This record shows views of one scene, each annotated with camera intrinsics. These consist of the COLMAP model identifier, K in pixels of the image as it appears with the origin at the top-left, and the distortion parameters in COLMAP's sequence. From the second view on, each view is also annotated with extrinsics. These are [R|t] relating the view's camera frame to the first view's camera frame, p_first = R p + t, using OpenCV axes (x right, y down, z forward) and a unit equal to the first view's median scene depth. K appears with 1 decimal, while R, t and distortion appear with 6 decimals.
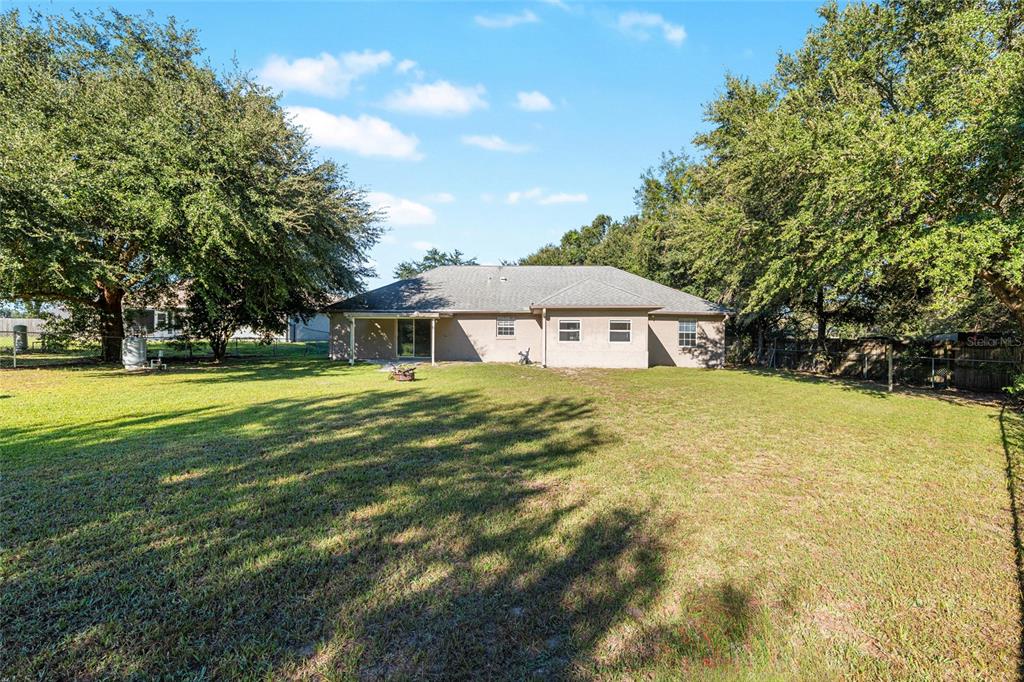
lens RADIAL K [[491.3, 0, 511.6], [0, 491.3, 343.1], [0, 0, 1]] dist [-0.000767, 0.000436]
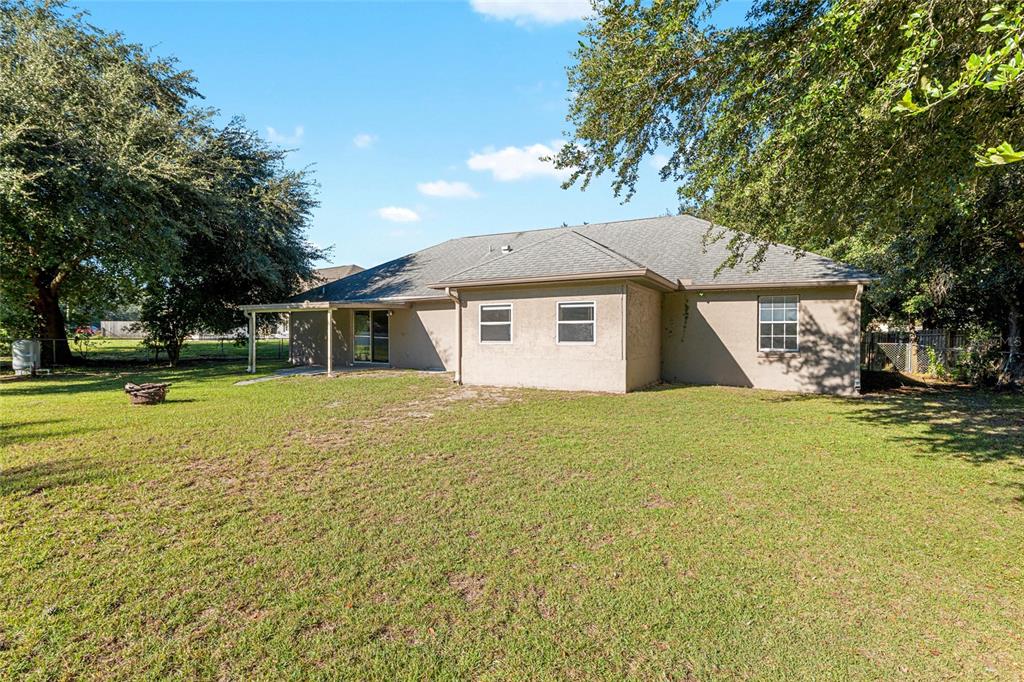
lens RADIAL K [[539.2, 0, 512.4], [0, 539.2, 345.0], [0, 0, 1]] dist [0.010588, 0.001369]
pose [[0.893261, -0.001314, -0.449537, 0.367270], [0.005339, 0.999956, 0.007686, -0.003497], [0.449508, -0.009266, 0.893228, 0.368700]]
